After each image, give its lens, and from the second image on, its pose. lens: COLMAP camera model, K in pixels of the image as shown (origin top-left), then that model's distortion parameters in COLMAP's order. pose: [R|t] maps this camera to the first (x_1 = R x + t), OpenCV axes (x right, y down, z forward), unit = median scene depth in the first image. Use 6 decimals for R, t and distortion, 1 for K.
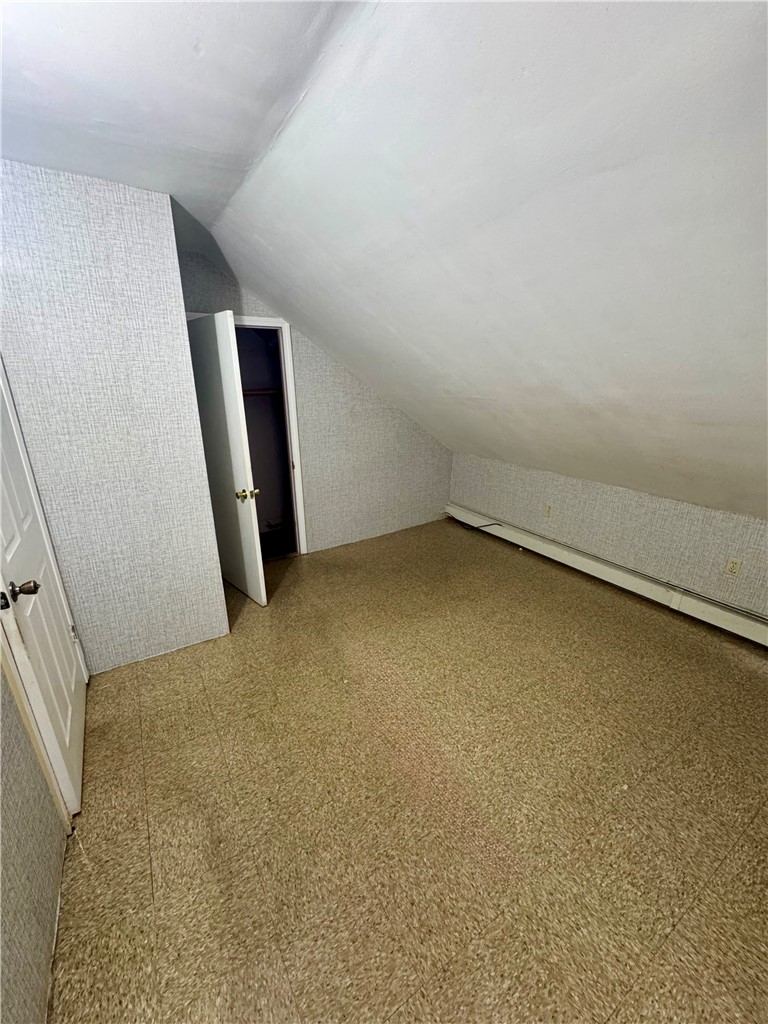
lens RADIAL K [[409.1, 0, 384.1], [0, 409.1, 510.7], [0, 0, 1]] dist [-0.001922, 0.000239]
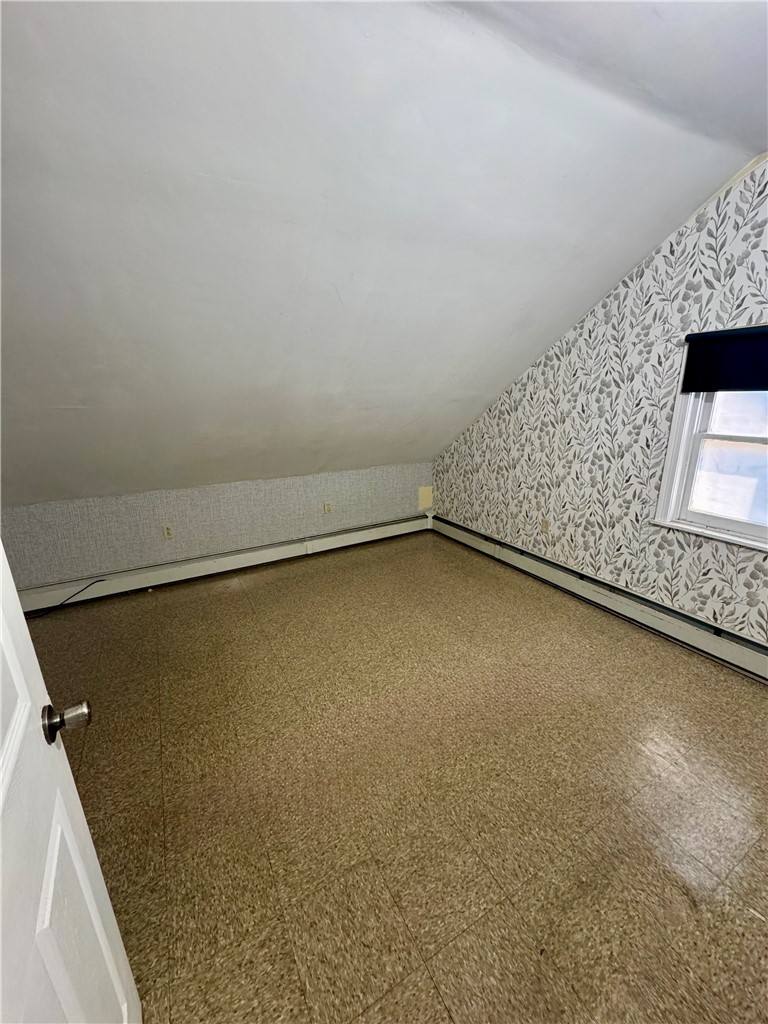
lens RADIAL K [[409.1, 0, 383.4], [0, 409.1, 513.3], [0, 0, 1]] dist [-0.001922, 0.000239]
pose [[0.052699, -0.277933, 0.959154, -0.940650], [0.324938, 0.912991, 0.246703, -0.238184], [-0.944266, 0.298664, 0.138425, 0.942195]]
